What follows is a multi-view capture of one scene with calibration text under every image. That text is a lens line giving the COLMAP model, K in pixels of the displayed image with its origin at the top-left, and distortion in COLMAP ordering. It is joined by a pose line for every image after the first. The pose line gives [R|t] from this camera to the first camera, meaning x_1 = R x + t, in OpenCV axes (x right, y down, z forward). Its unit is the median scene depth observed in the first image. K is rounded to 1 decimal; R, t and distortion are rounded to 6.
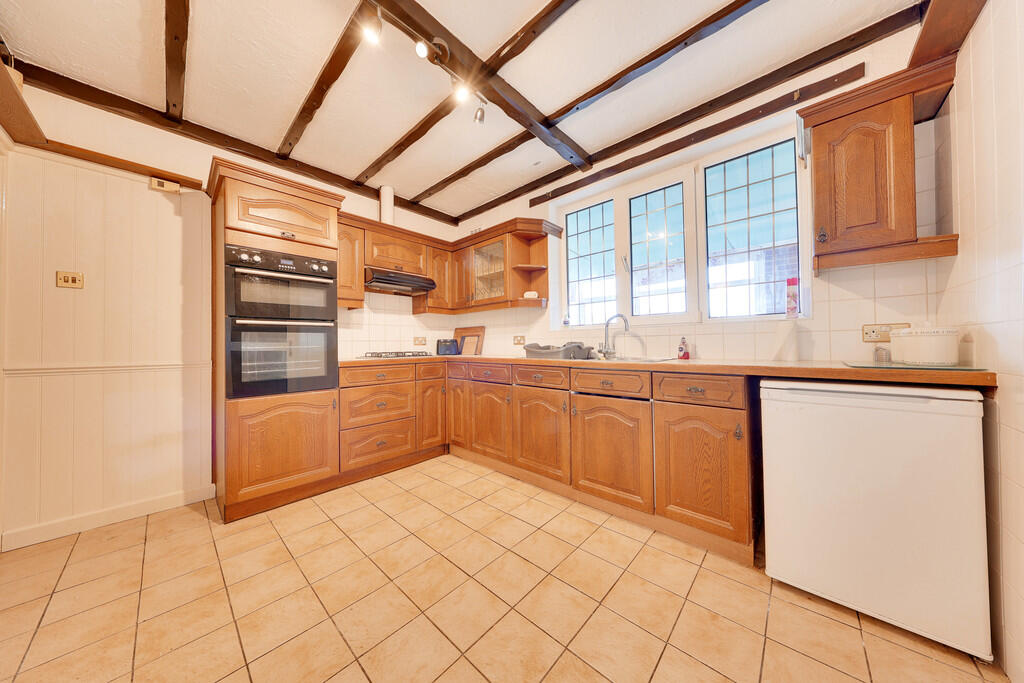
lens RADIAL K [[318.9, 0, 514.7], [0, 318.9, 342.4], [0, 0, 1]] dist [-0.000242, -0.000054]
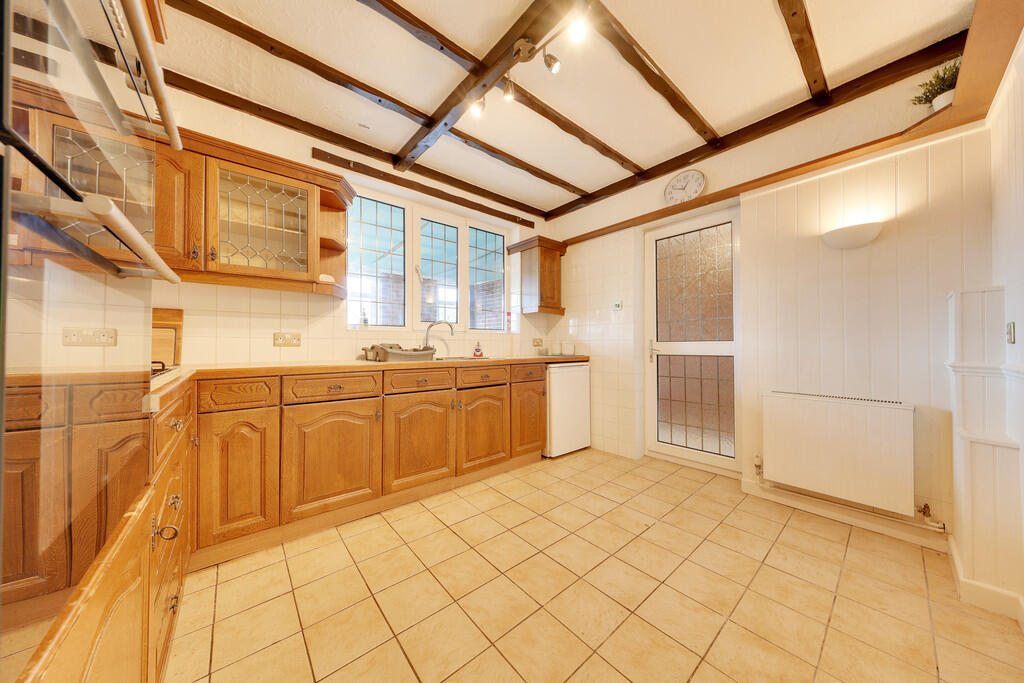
lens RADIAL K [[318.9, 0, 514.1], [0, 318.9, 342.8], [0, 0, 1]] dist [-0.000242, -0.000054]
pose [[0.127389, 0.017801, 0.991693, -0.911372], [-0.008998, 0.999819, -0.016791, 0.011016], [-0.991812, -0.006784, 0.127526, 0.676412]]
